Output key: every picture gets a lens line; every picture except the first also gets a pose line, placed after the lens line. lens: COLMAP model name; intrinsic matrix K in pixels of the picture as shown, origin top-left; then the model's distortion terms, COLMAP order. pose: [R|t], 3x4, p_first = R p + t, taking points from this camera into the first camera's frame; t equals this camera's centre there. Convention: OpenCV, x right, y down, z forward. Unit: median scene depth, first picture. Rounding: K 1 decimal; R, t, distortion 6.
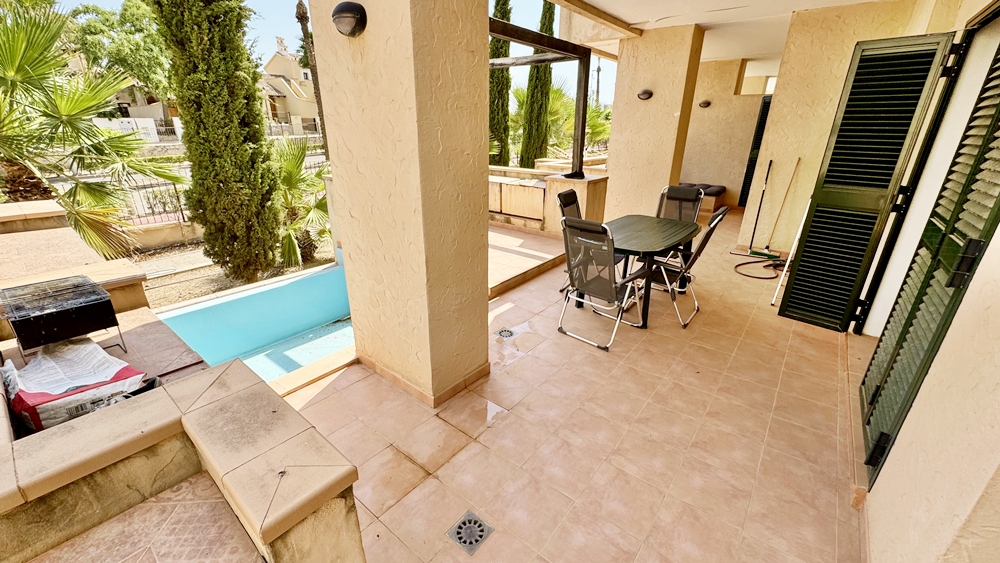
lens RADIAL K [[399.0, 0, 500.9], [0, 399.0, 279.0], [0, 0, 1]] dist [-0.001148, -0.000478]
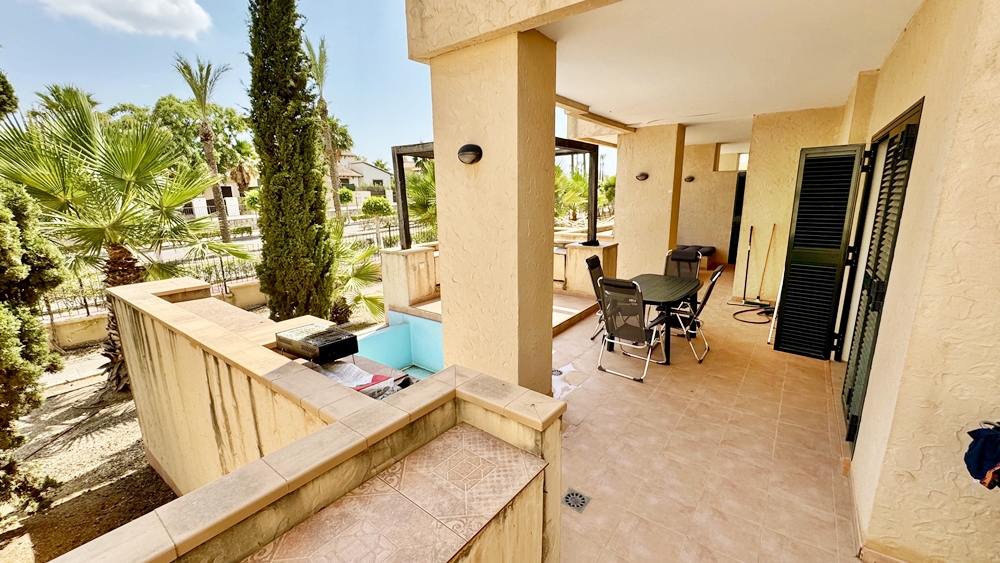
lens RADIAL K [[399.0, 0, 500.1], [0, 399.0, 280.3], [0, 0, 1]] dist [-0.001148, -0.000478]
pose [[0.999363, -0.032262, 0.015229, -0.184726], [0.034226, 0.987469, -0.154055, 0.043292], [-0.010068, 0.154478, 0.987945, -0.274663]]
